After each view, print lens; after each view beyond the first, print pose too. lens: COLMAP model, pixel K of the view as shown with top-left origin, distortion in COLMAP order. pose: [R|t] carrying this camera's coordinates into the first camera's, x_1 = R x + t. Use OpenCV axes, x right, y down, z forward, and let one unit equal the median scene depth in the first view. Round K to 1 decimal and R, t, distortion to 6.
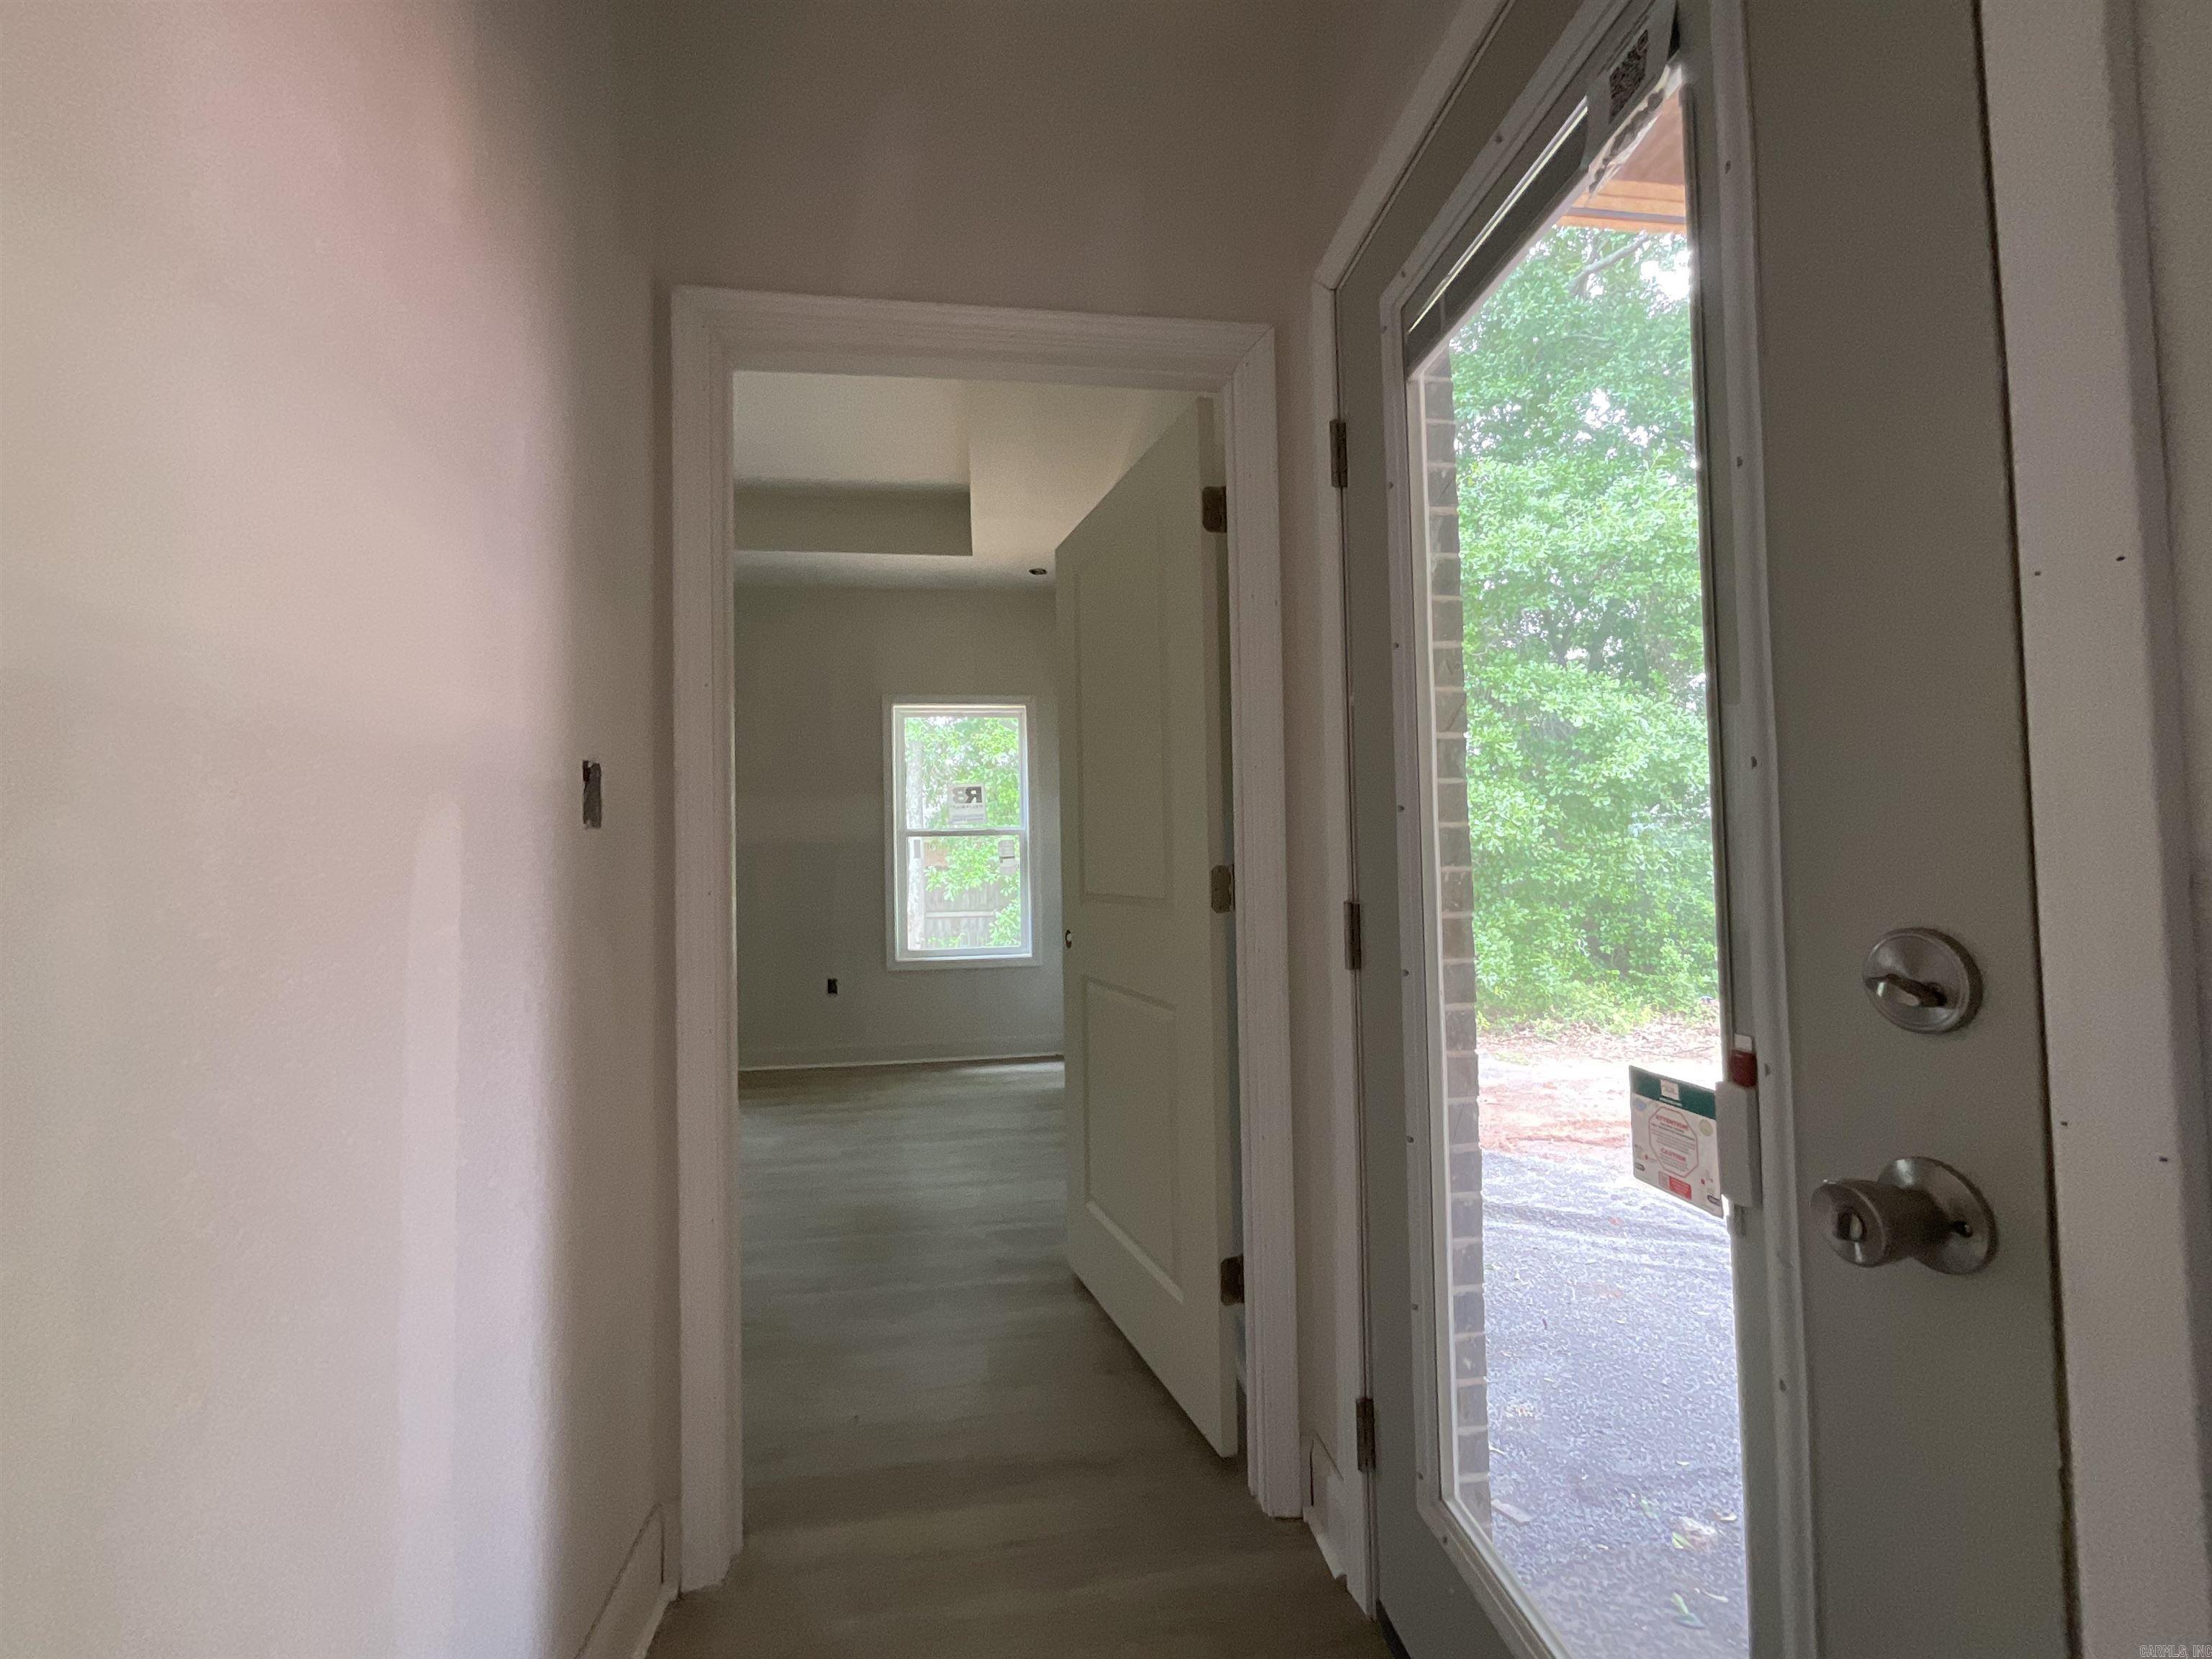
lens RADIAL K [[897.6, 0, 1106.0], [0, 897.6, 829.5], [0, 0, 1]] dist [-0.001936, 0.000670]
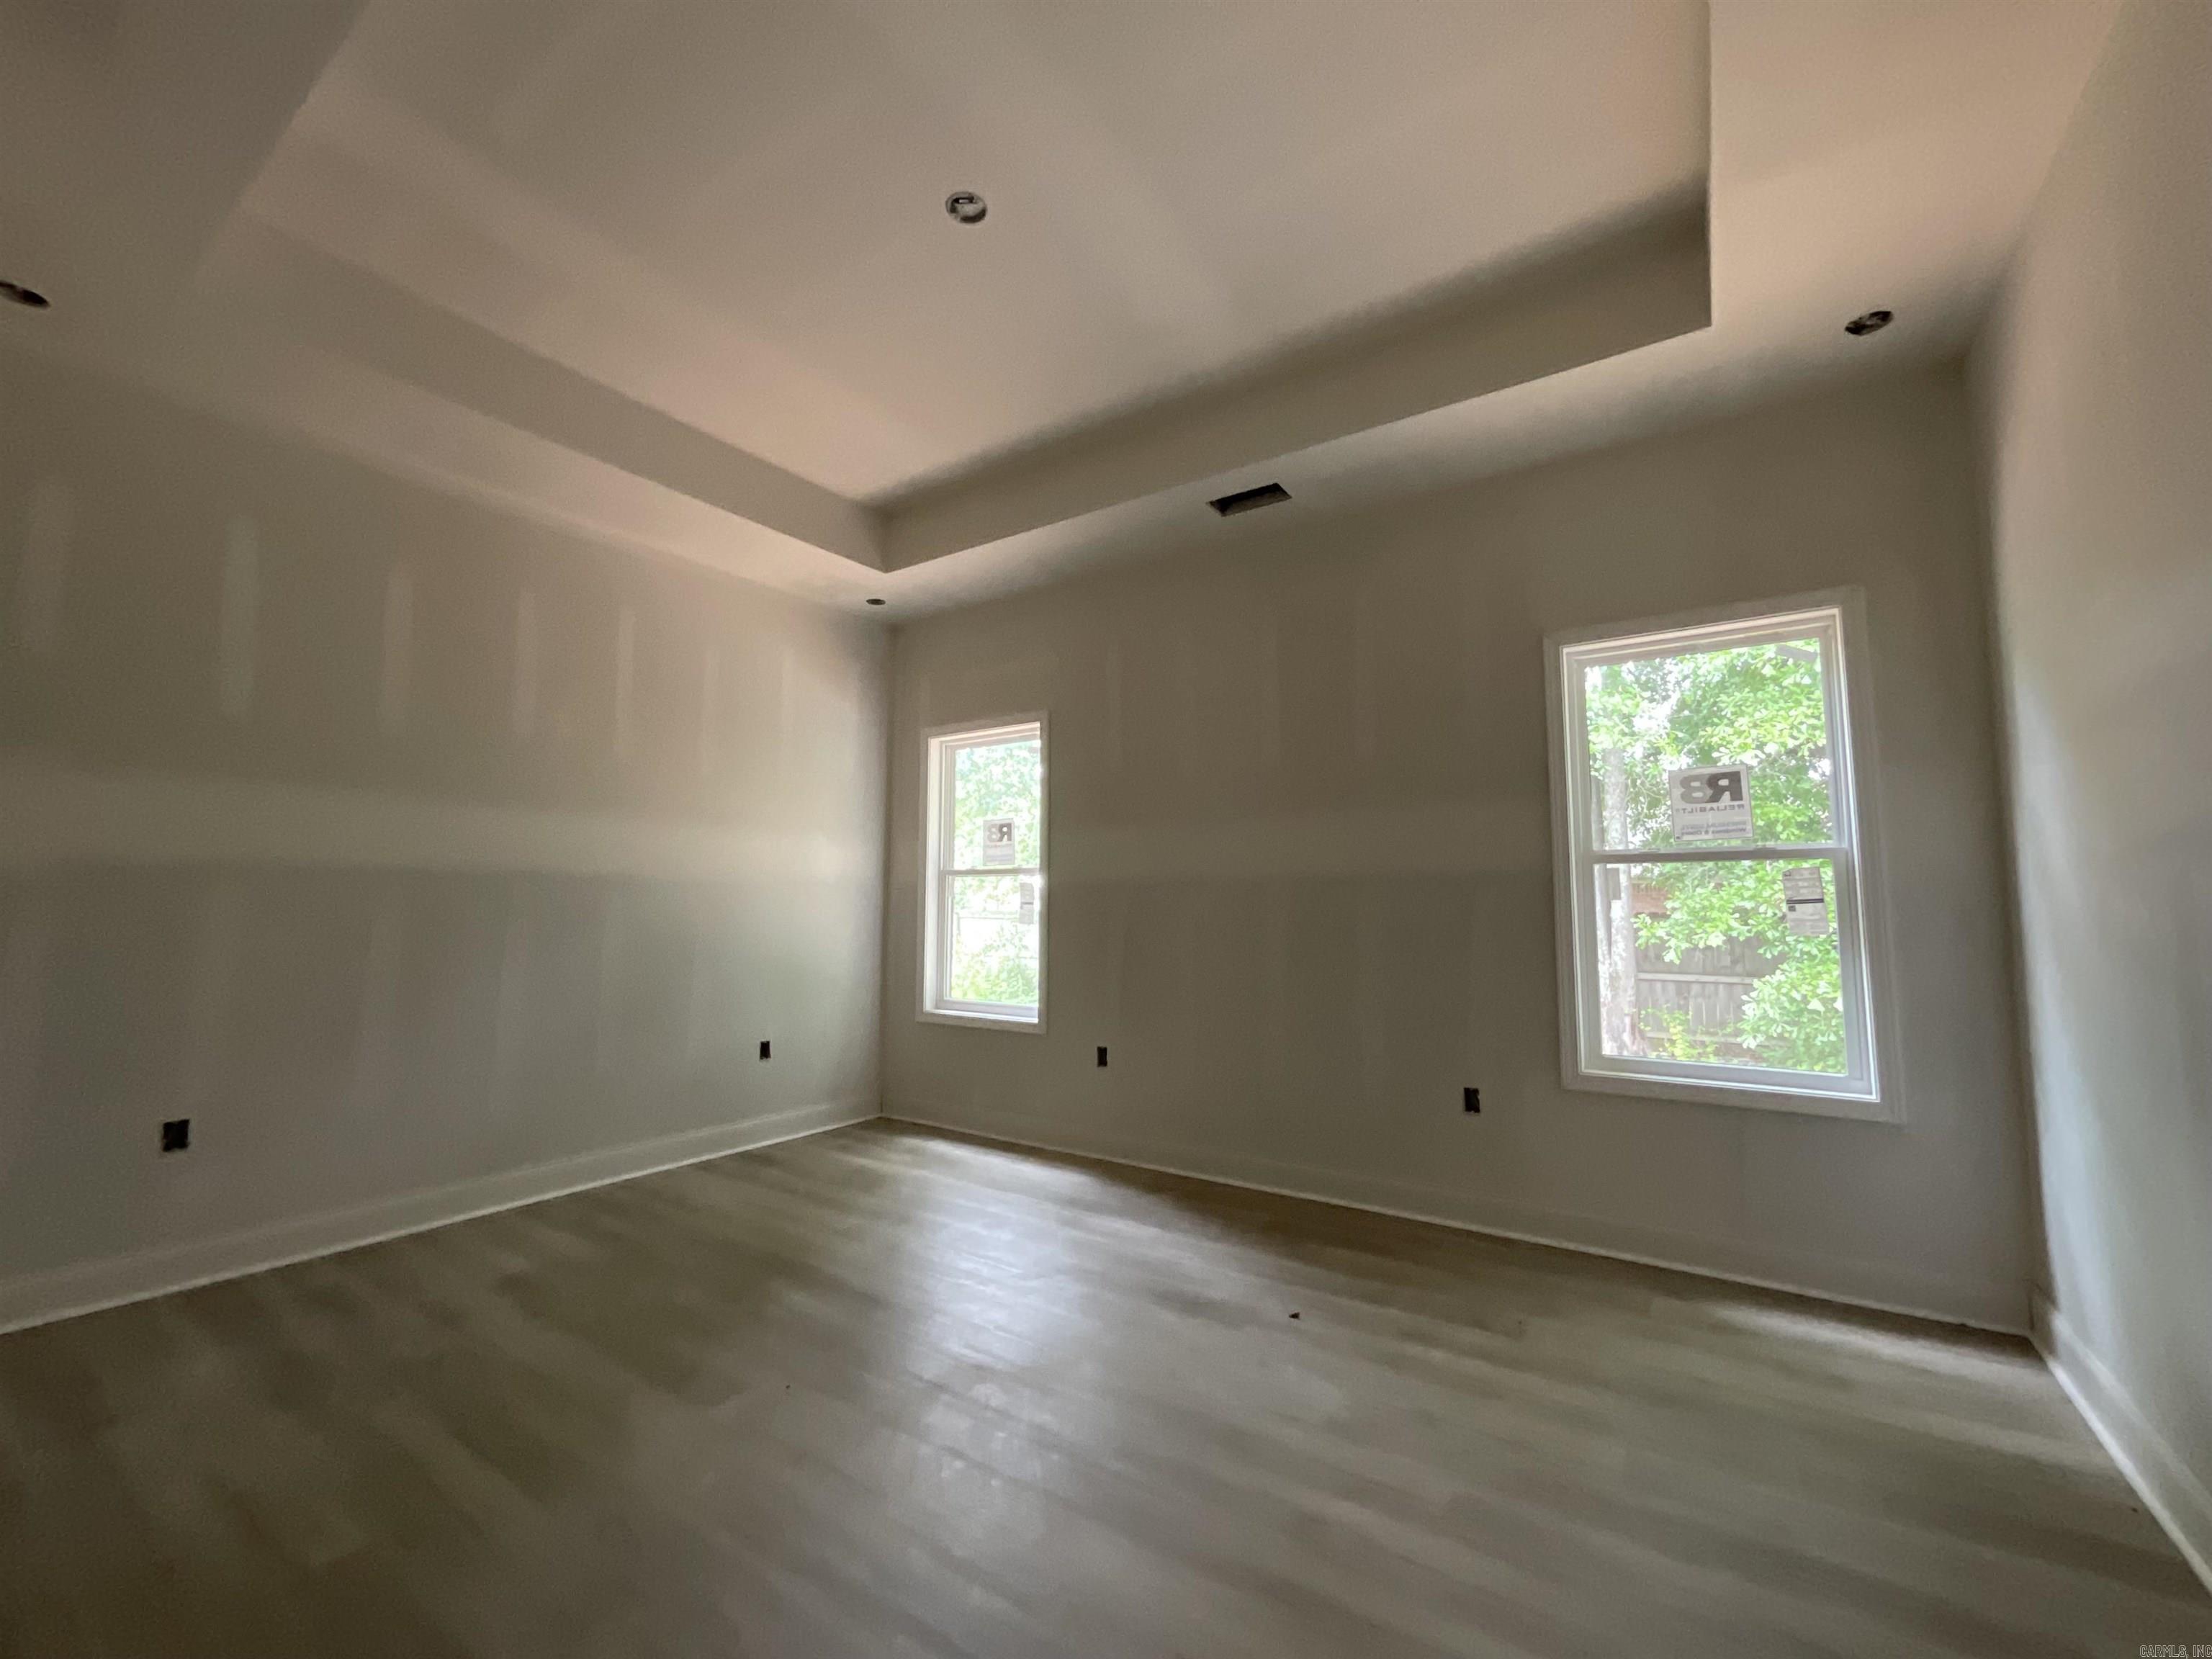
lens RADIAL K [[897.6, 0, 1106.0], [0, 897.6, 829.5], [0, 0, 1]] dist [-0.001936, 0.000670]
pose [[0.745985, -0.037182, -0.664924, -0.065691], [0.006886, 0.998817, -0.048127, 0.011627], [0.665927, 0.031323, 0.745359, 0.334206]]
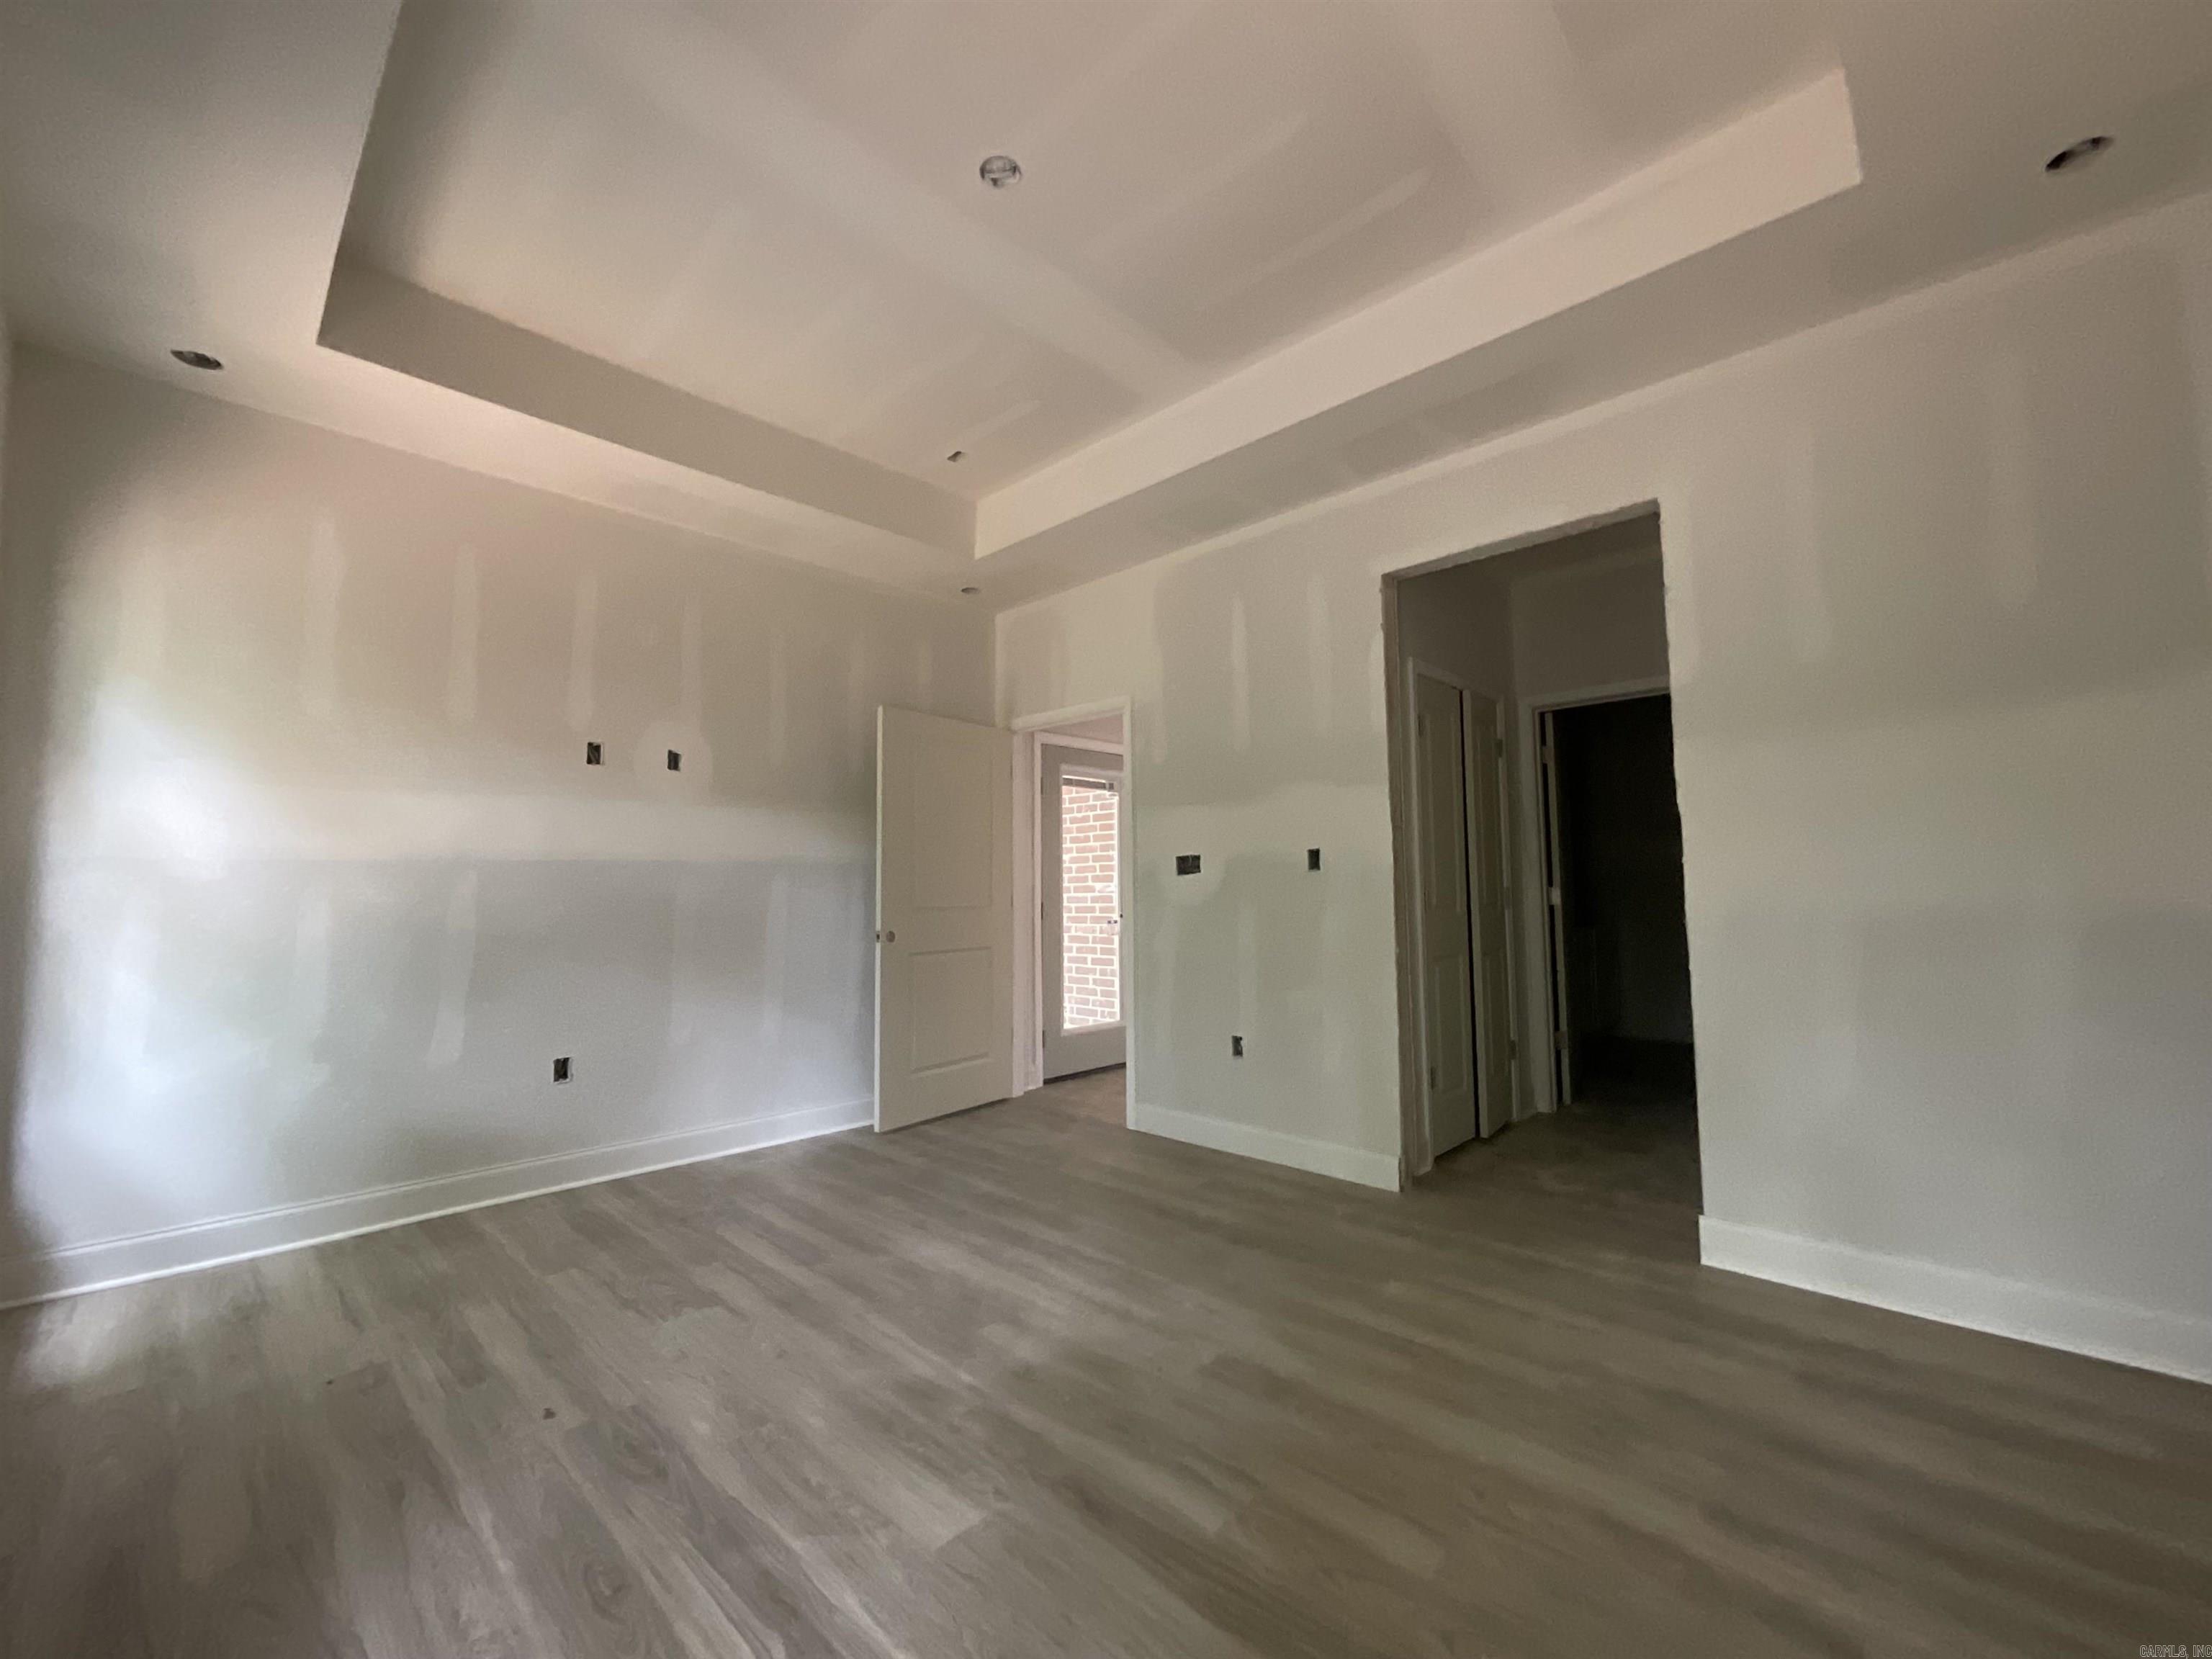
lens RADIAL K [[897.6, 0, 1106.0], [0, 897.6, 829.5], [0, 0, 1]] dist [-0.001936, 0.000670]
pose [[-0.623410, 0.081469, 0.777639, -0.757054], [-0.007412, 0.993897, -0.110067, 0.047034], [-0.781860, -0.074381, -0.619001, 0.824950]]
